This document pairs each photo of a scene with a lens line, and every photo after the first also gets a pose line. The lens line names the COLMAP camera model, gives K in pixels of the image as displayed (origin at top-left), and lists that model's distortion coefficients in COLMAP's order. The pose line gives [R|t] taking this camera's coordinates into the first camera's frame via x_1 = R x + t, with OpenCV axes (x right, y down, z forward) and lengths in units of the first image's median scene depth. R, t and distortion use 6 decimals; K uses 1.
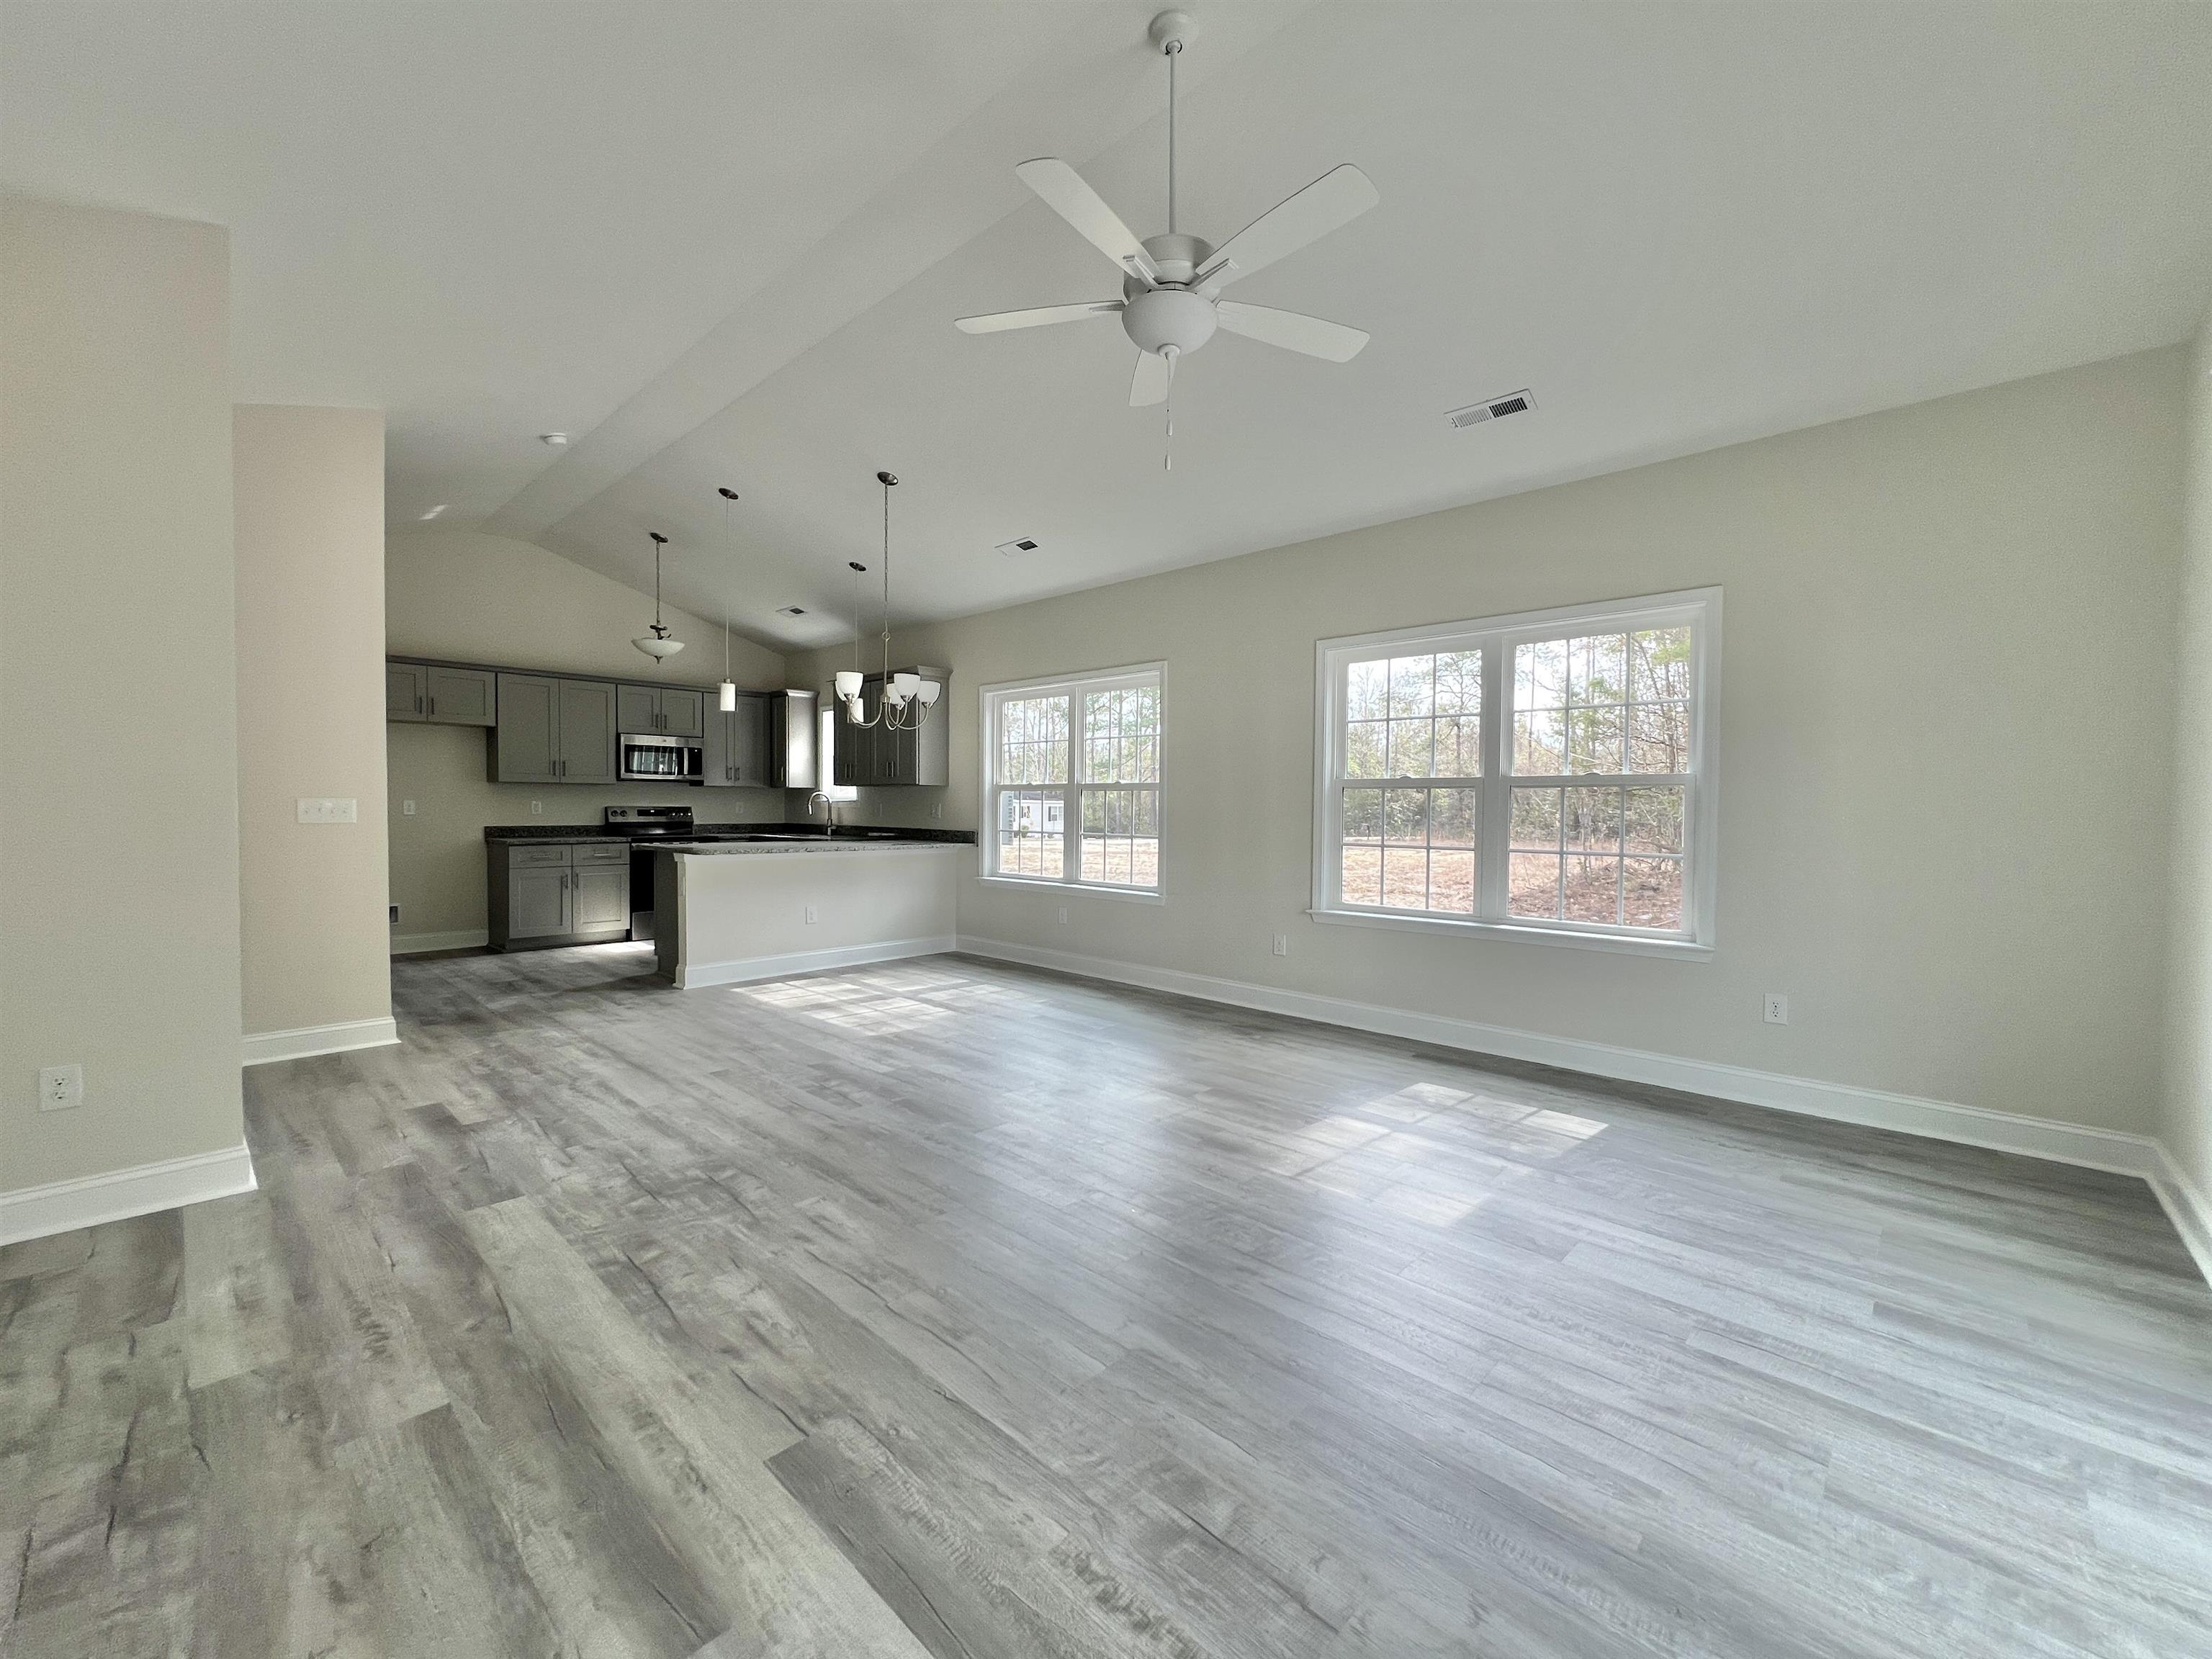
lens RADIAL K [[878.4, 0, 1106.0], [0, 878.4, 829.5], [0, 0, 1]] dist [0.000372, 0.000044]
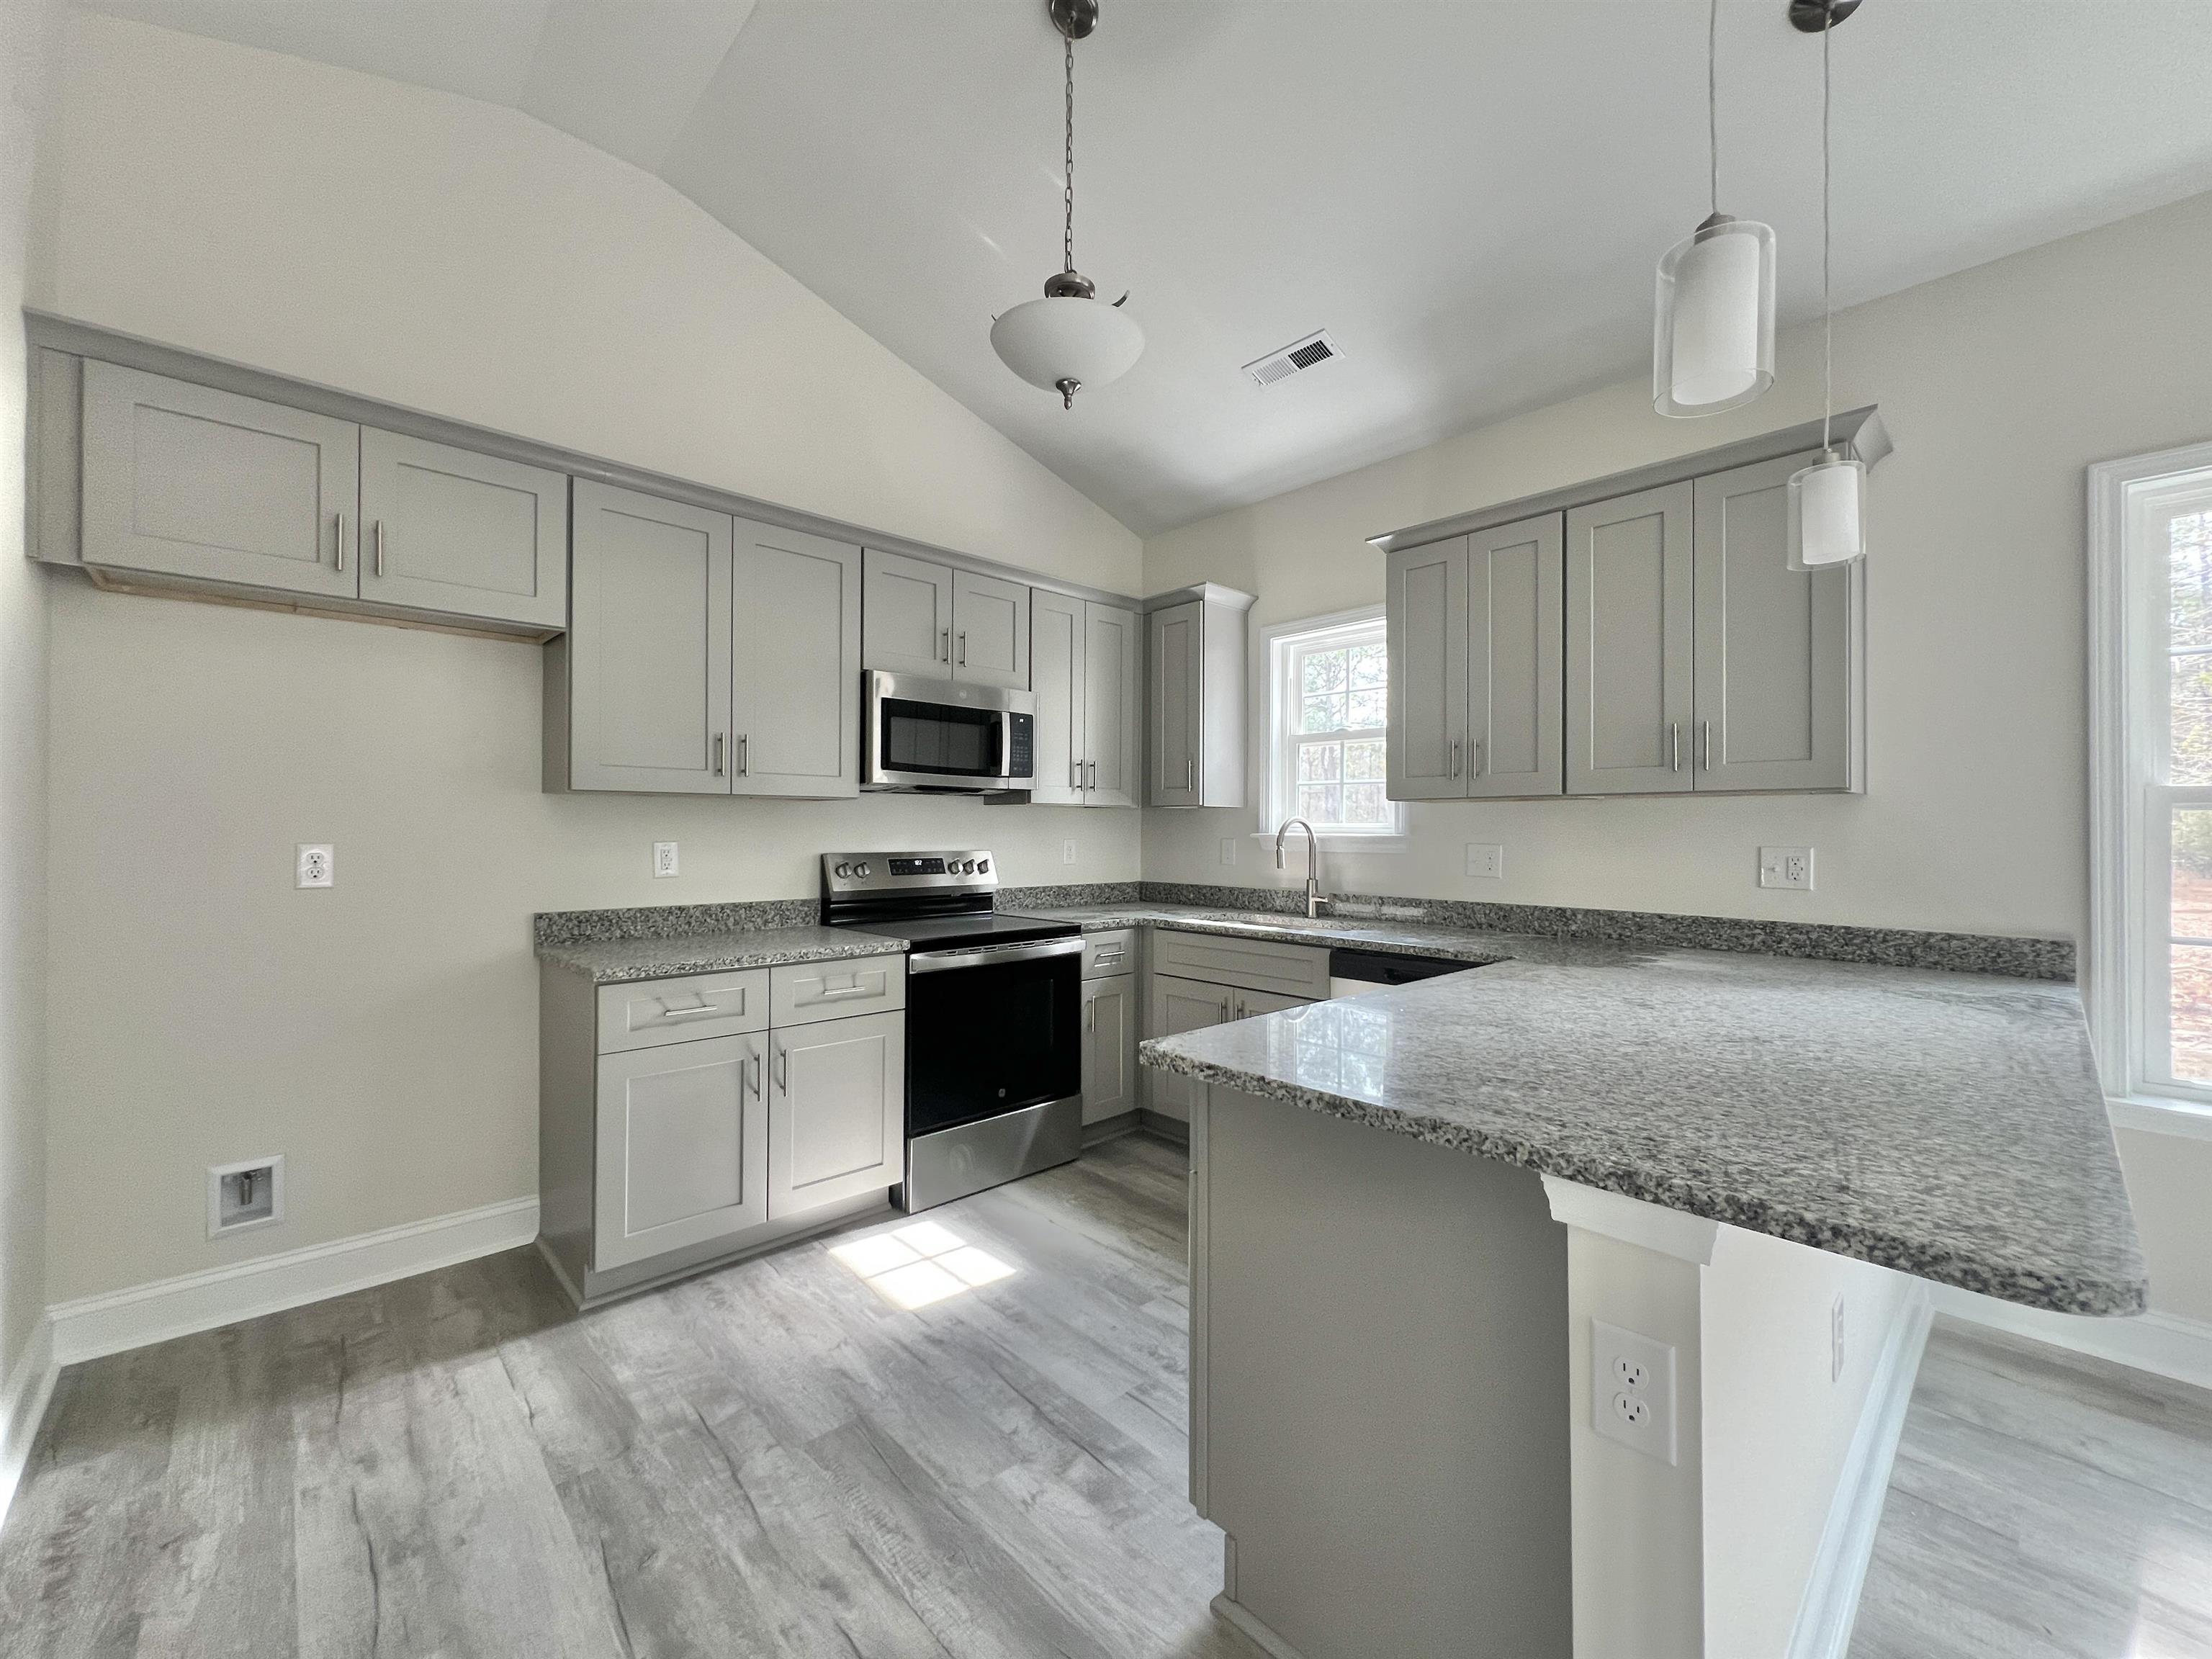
lens RADIAL K [[882.8, 0, 1059.3], [0, 882.8, 825.3], [0, 0, 1]] dist [0.065787, 0.000037]
pose [[0.994670, -0.008163, -0.102791, -0.421613], [0.003511, 0.998965, -0.045360, -0.020621], [0.103055, 0.044757, 0.993668, 0.605450]]
